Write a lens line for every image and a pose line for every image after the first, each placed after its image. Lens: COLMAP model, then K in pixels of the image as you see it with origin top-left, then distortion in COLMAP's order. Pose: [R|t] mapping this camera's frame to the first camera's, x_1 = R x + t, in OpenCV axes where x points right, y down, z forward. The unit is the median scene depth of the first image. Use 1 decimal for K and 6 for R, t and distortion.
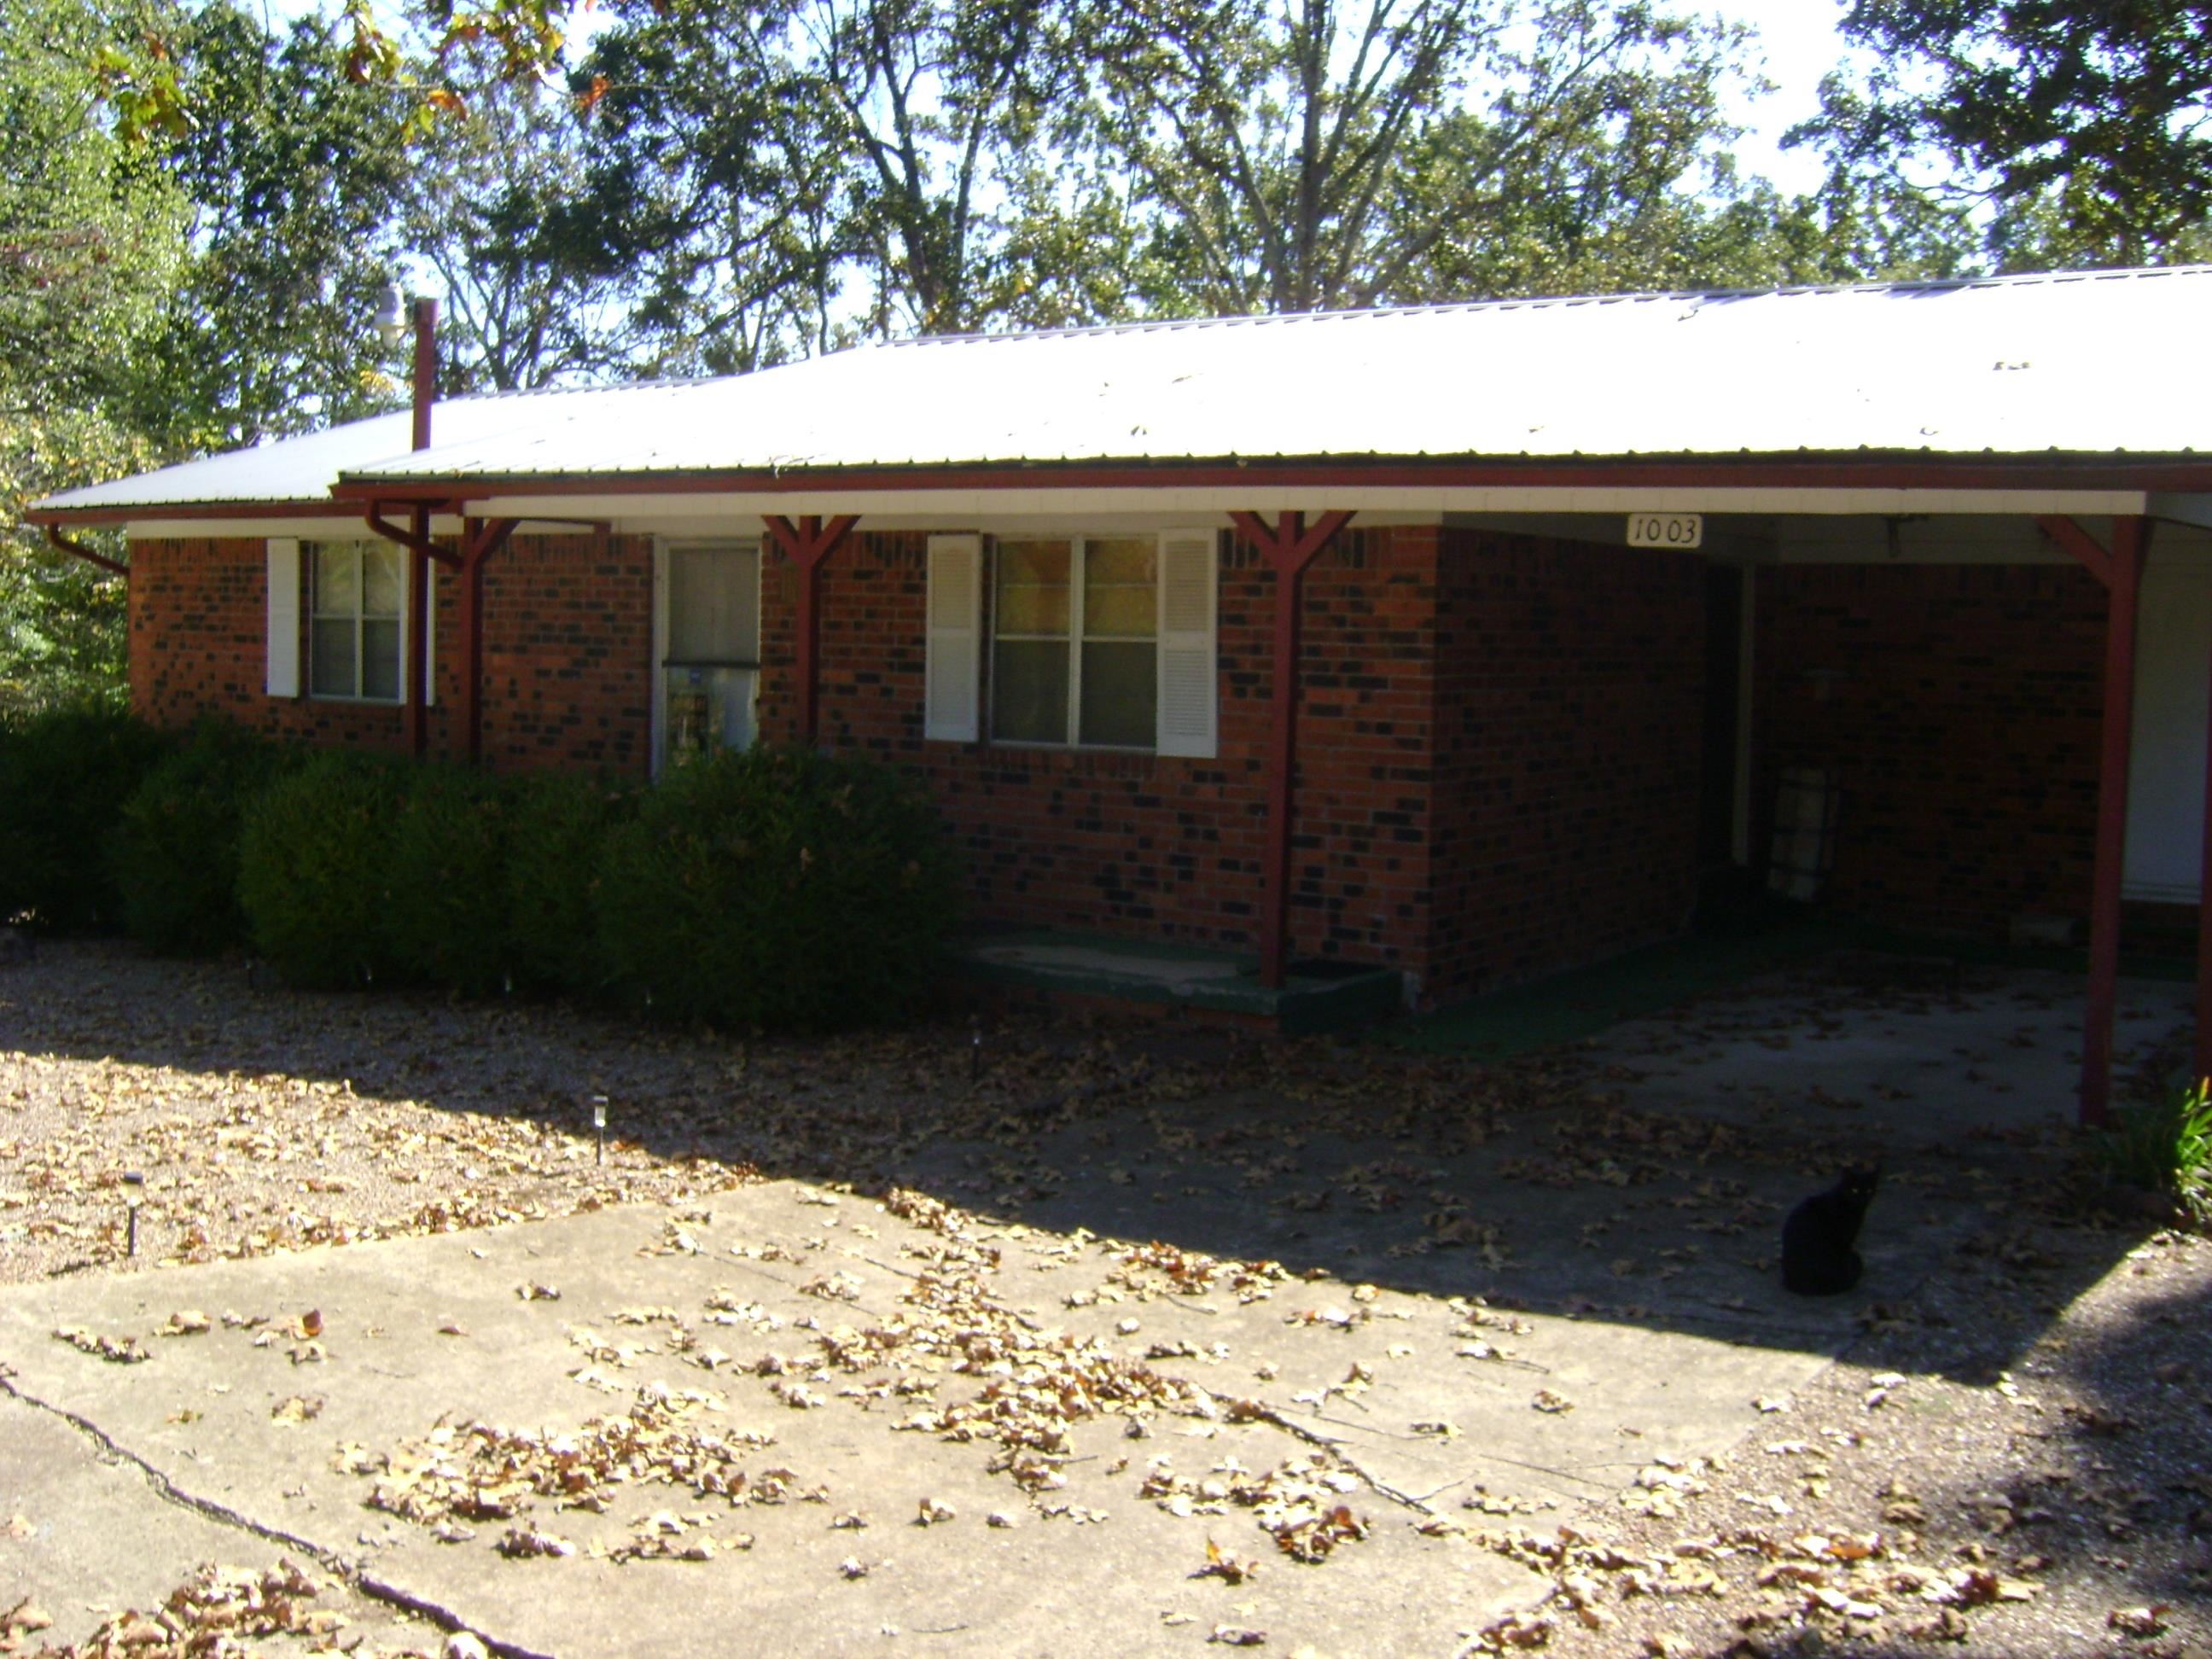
lens RADIAL K [[2295.0, 0, 1104.6], [0, 2295.0, 827.4], [0, 0, 1]] dist [-0.127264, 0.000000]
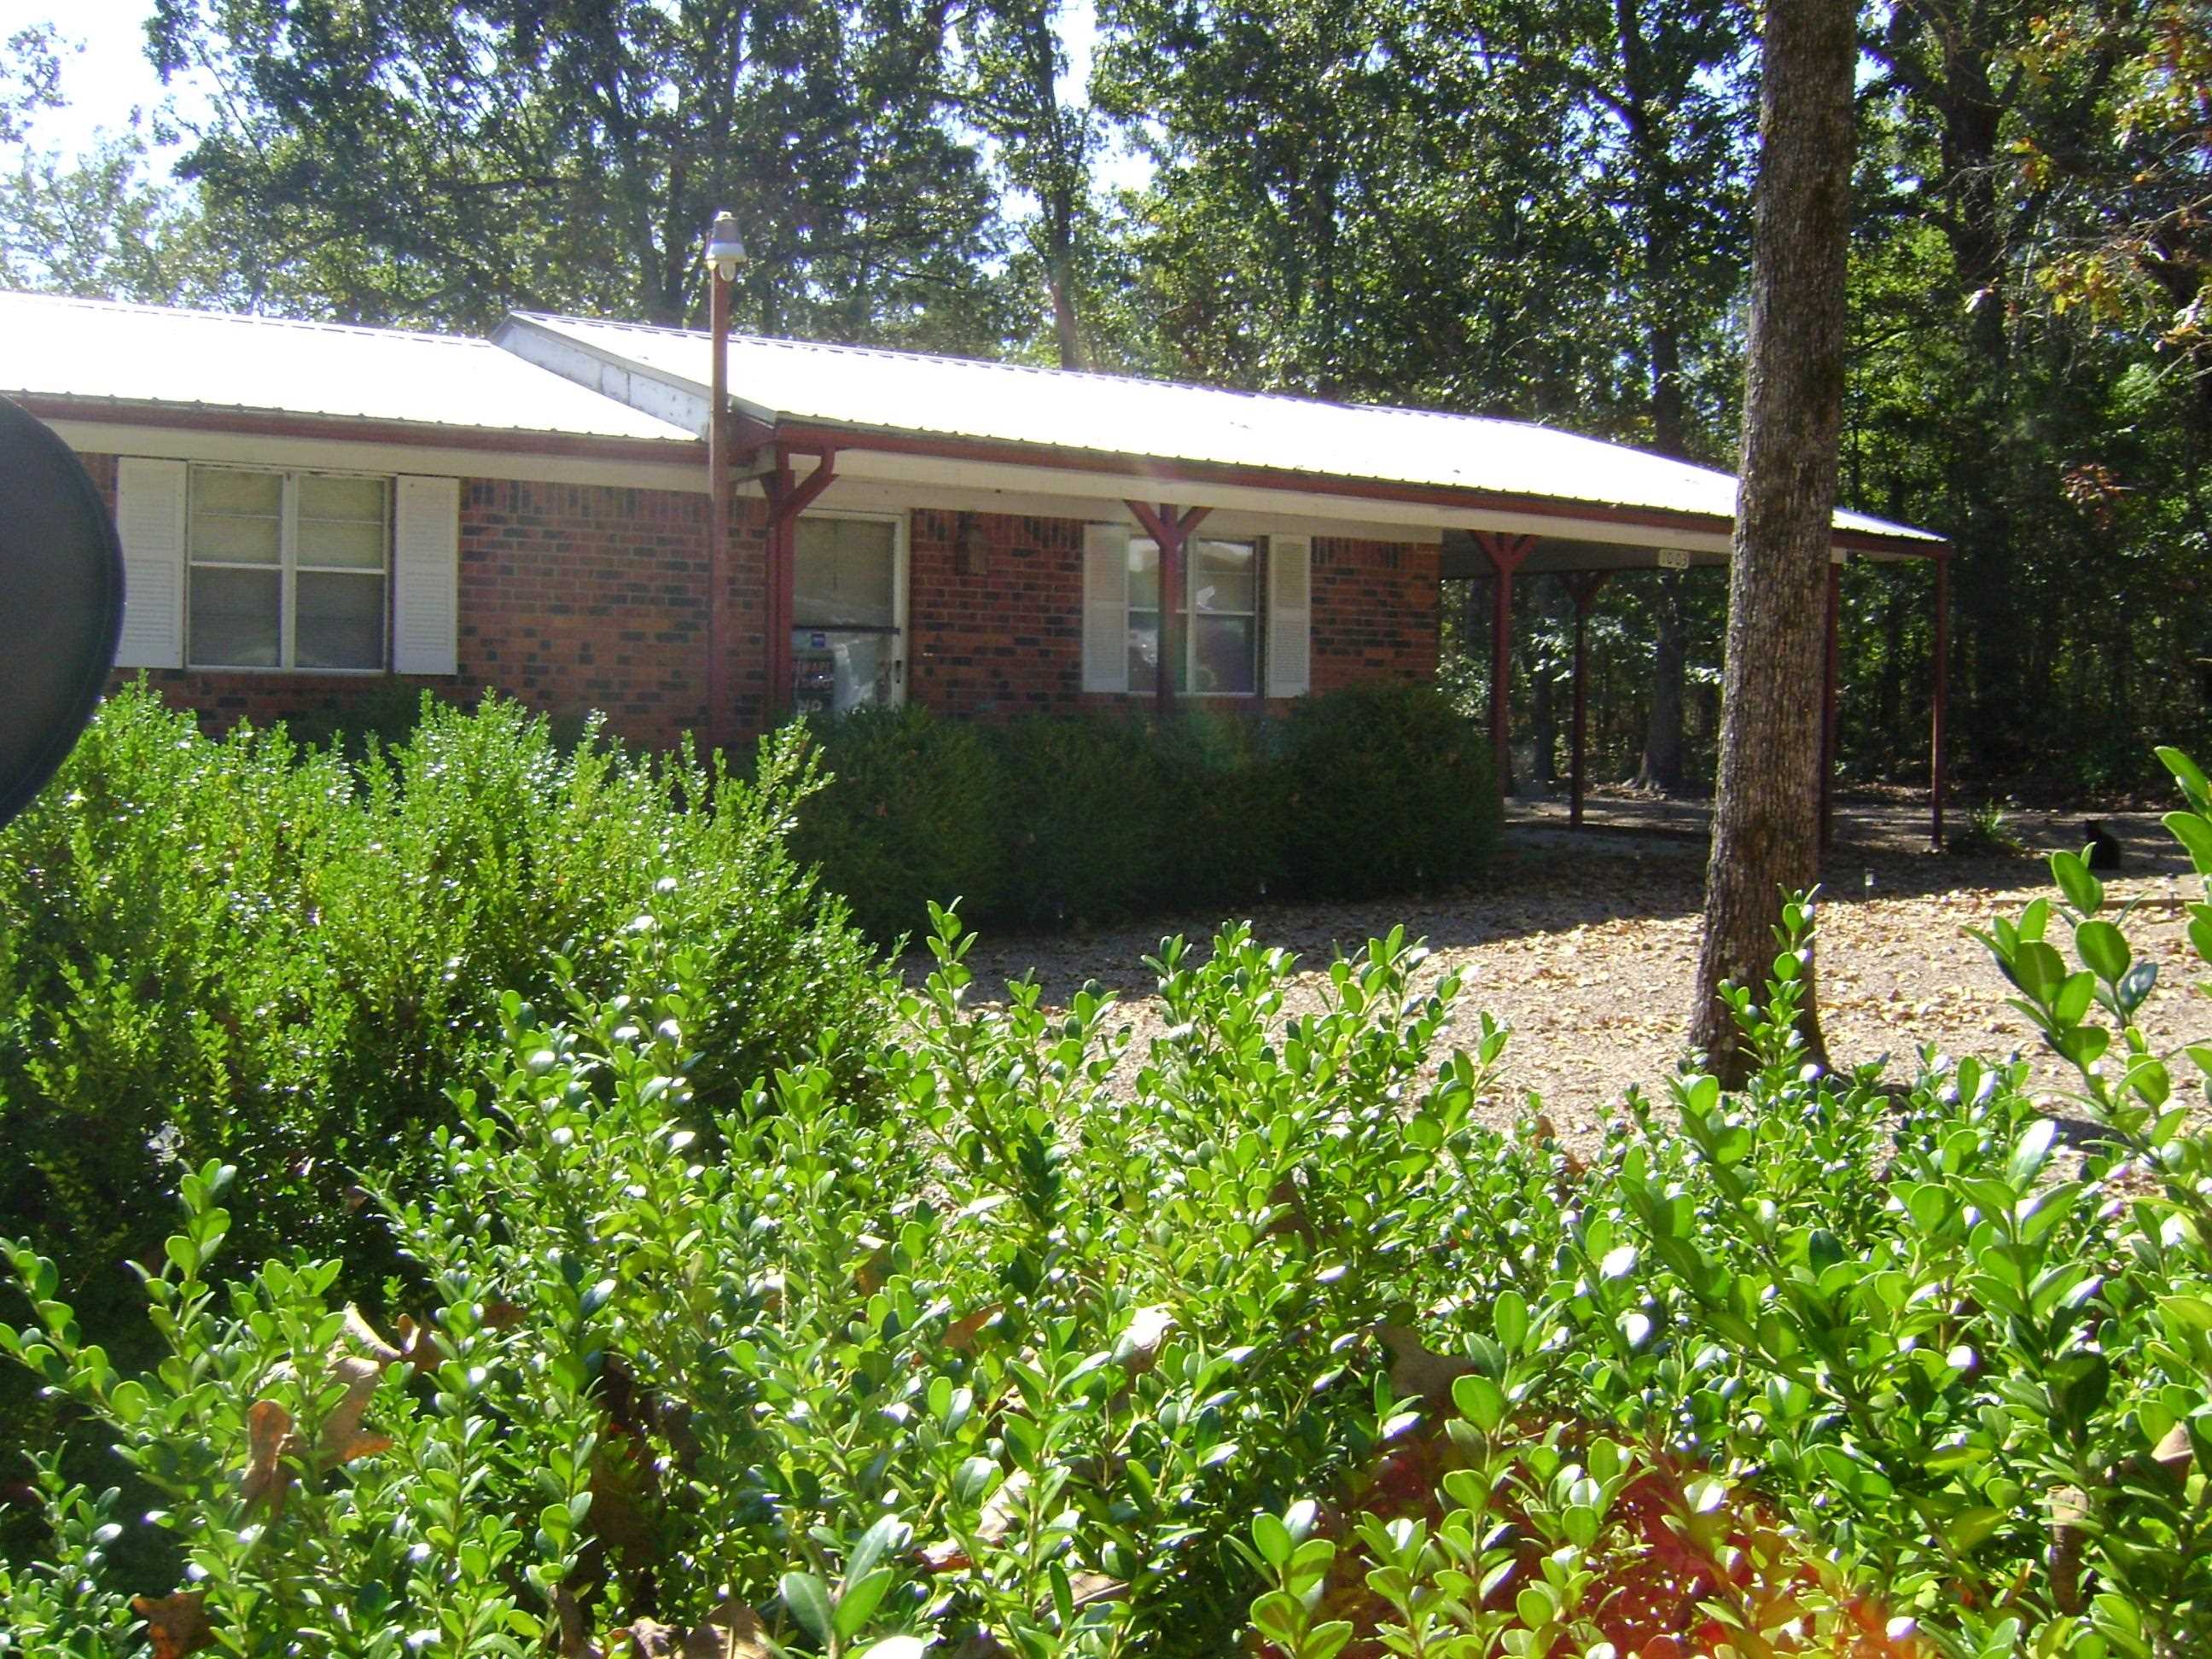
lens RADIAL K [[2295.0, 0, 1106.0], [0, 2295.0, 829.1], [0, 0, 1]] dist [-0.127264, 0.000000]
pose [[0.387497, -0.101929, 0.916218, -0.941466], [0.036401, 0.994785, 0.095275, -0.063950], [-0.921152, -0.003568, 0.389187, 0.402018]]
